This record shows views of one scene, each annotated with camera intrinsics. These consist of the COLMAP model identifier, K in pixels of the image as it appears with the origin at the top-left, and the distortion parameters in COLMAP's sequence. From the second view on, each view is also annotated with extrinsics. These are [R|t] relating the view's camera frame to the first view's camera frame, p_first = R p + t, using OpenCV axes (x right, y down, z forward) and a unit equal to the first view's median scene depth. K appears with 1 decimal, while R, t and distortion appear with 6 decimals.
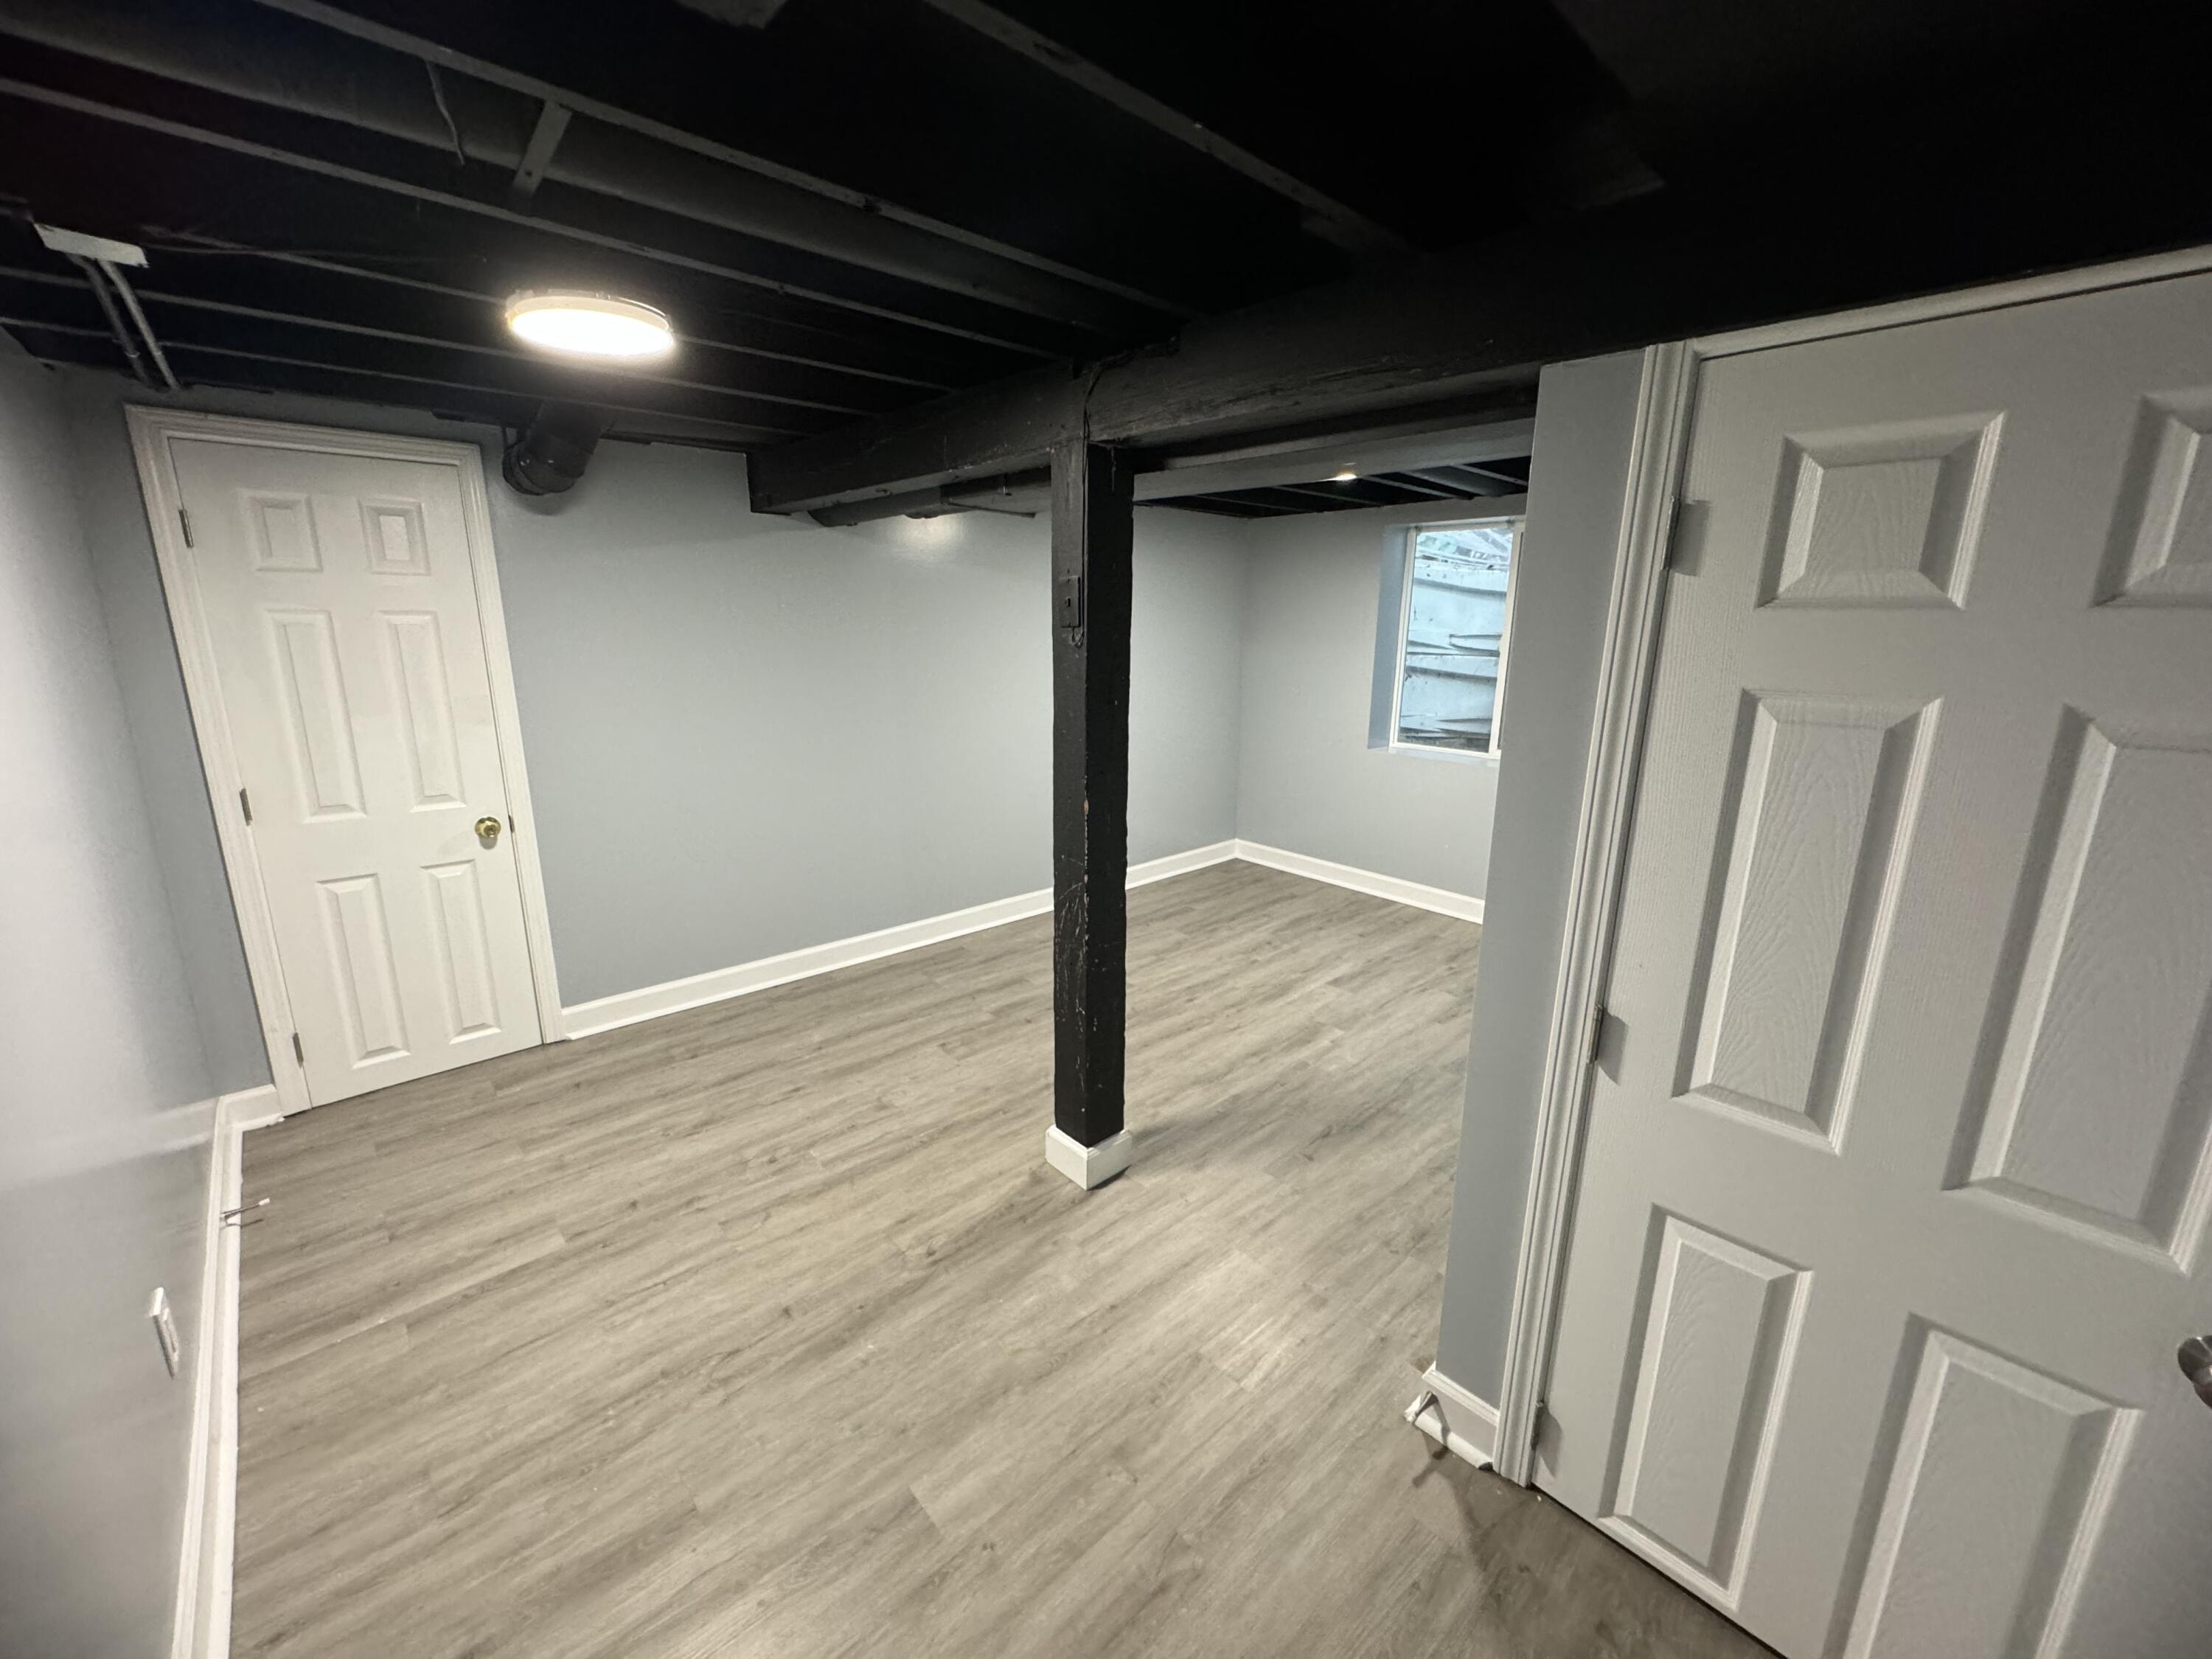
lens RADIAL K [[886.3, 0, 1111.0], [0, 886.3, 828.5], [0, 0, 1]] dist [-0.001090, -0.000444]
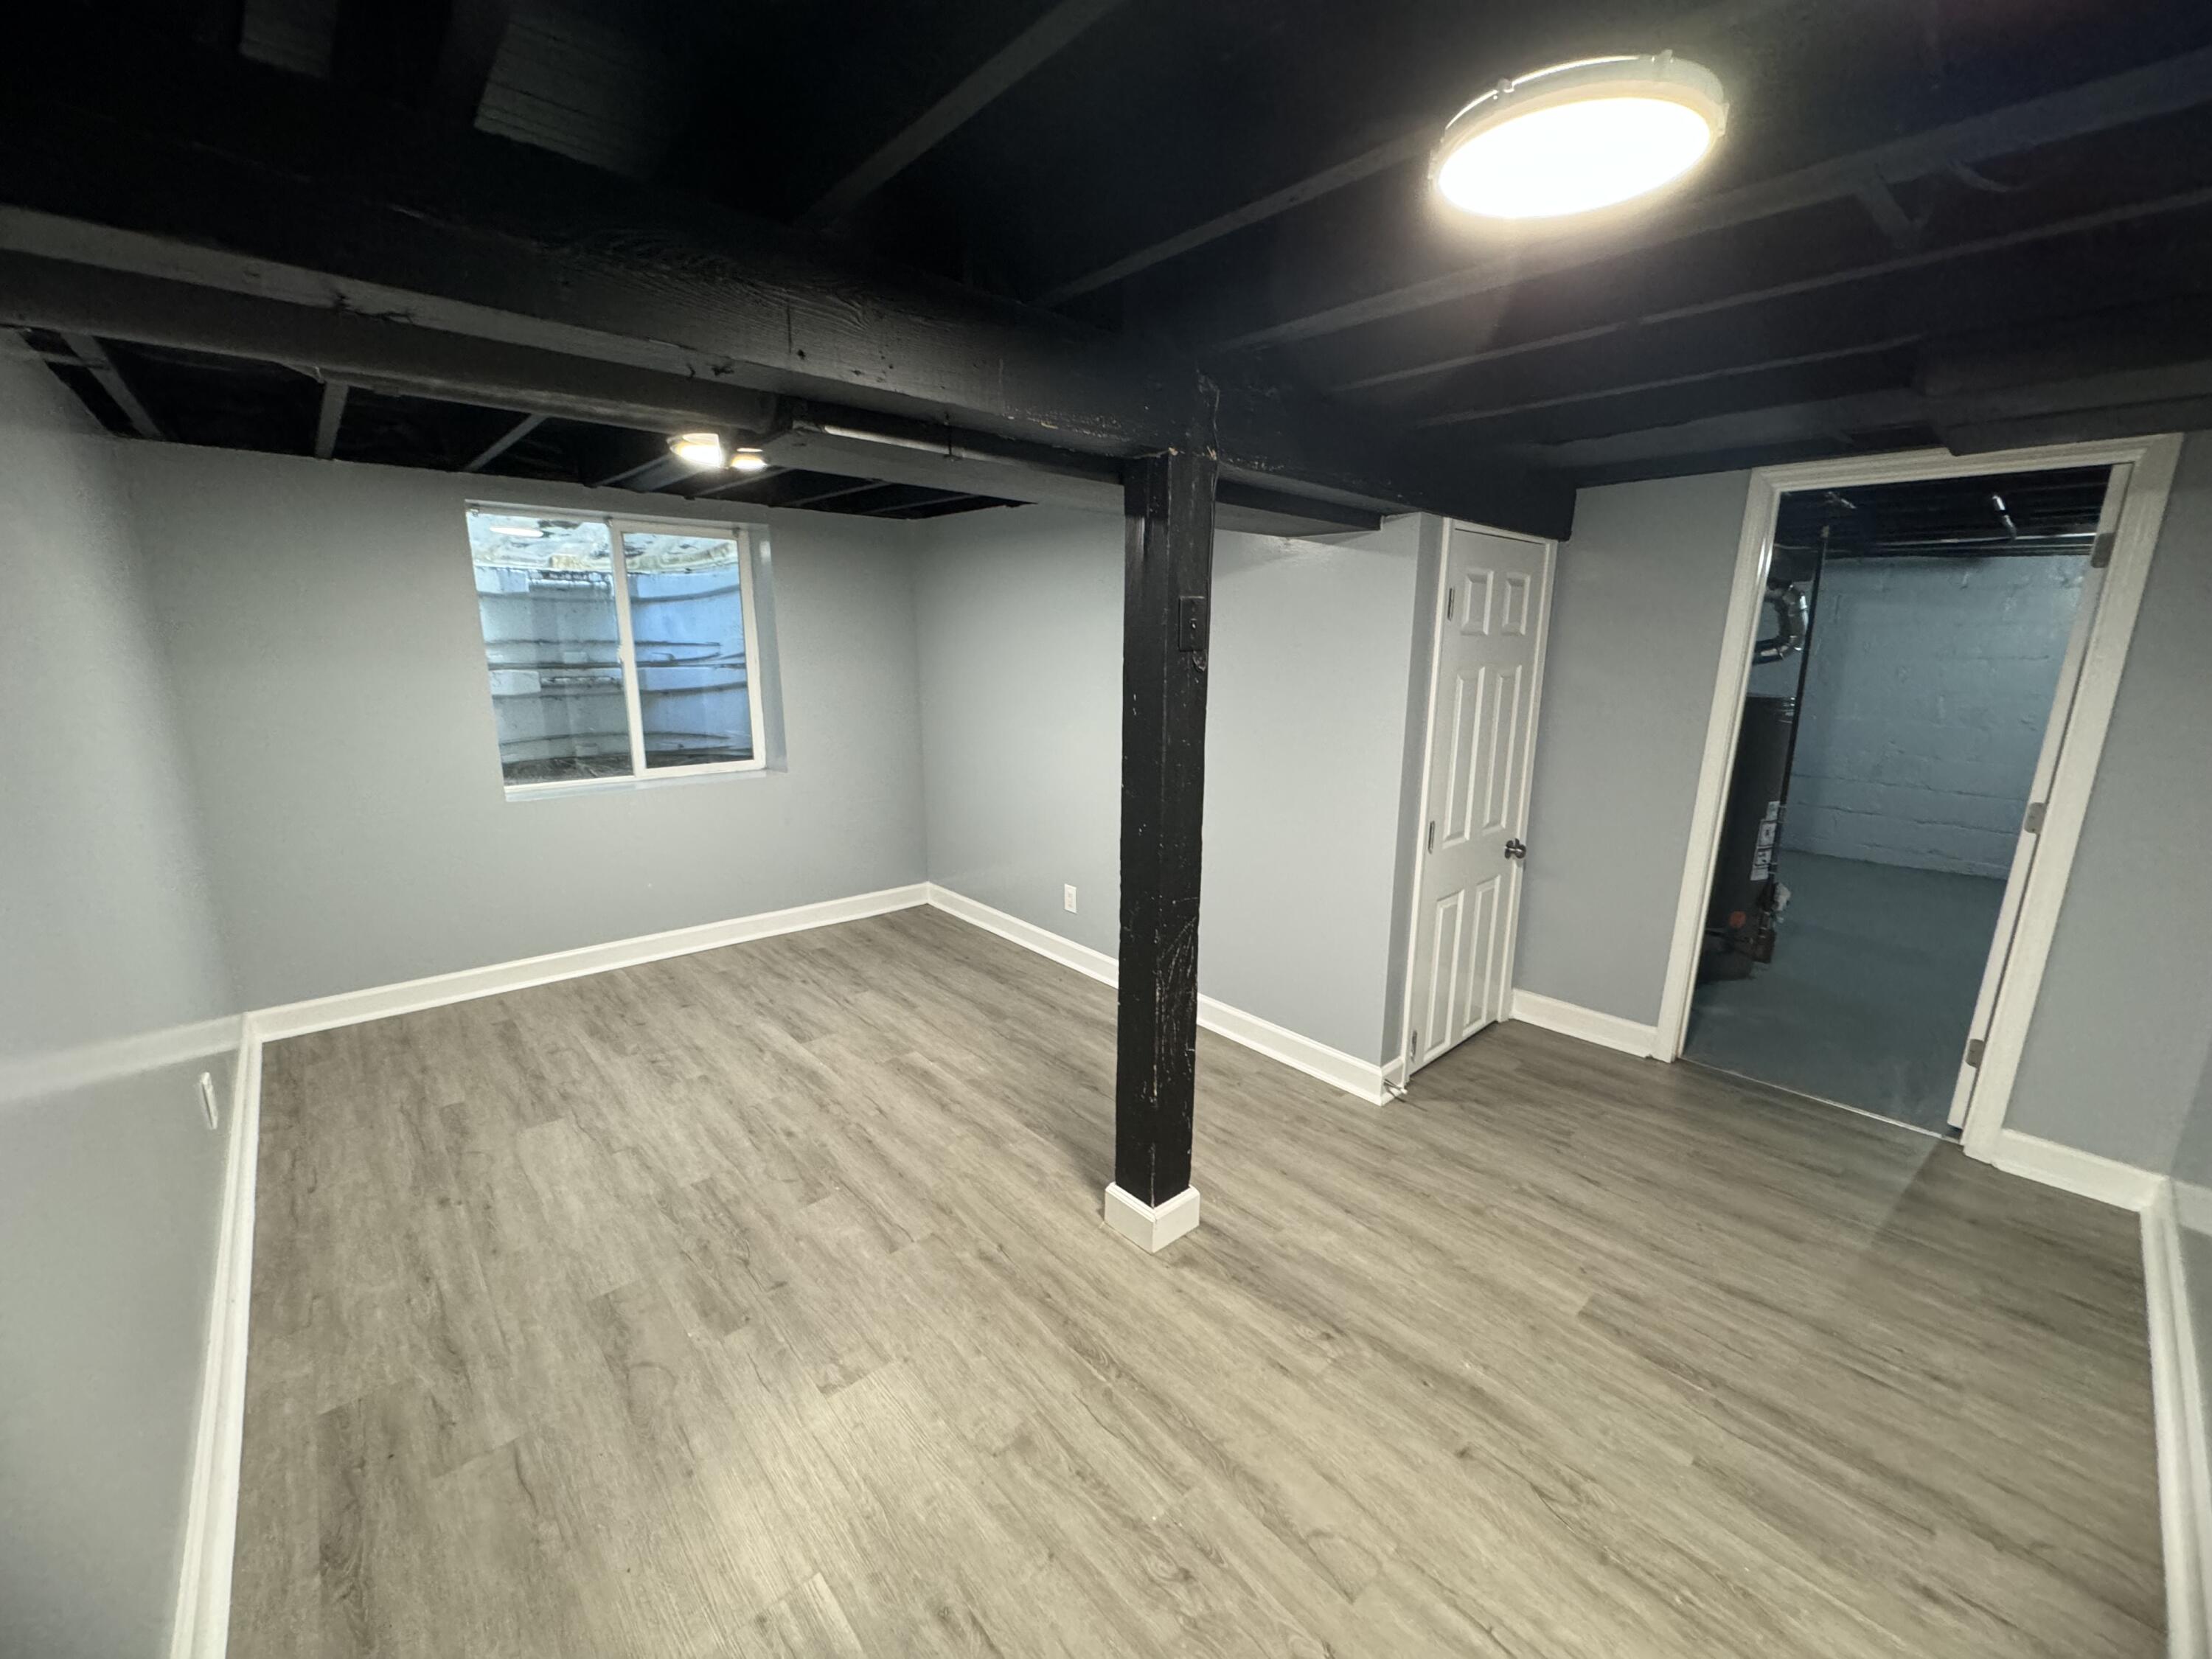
lens RADIAL K [[886.3, 0, 1113.1], [0, 886.3, 826.5], [0, 0, 1]] dist [-0.001090, -0.000444]
pose [[-0.002337, -0.223107, 0.974791, -0.767252], [0.218424, 0.951142, 0.218218, -0.207895], [-0.975851, 0.213428, 0.046509, 0.838543]]
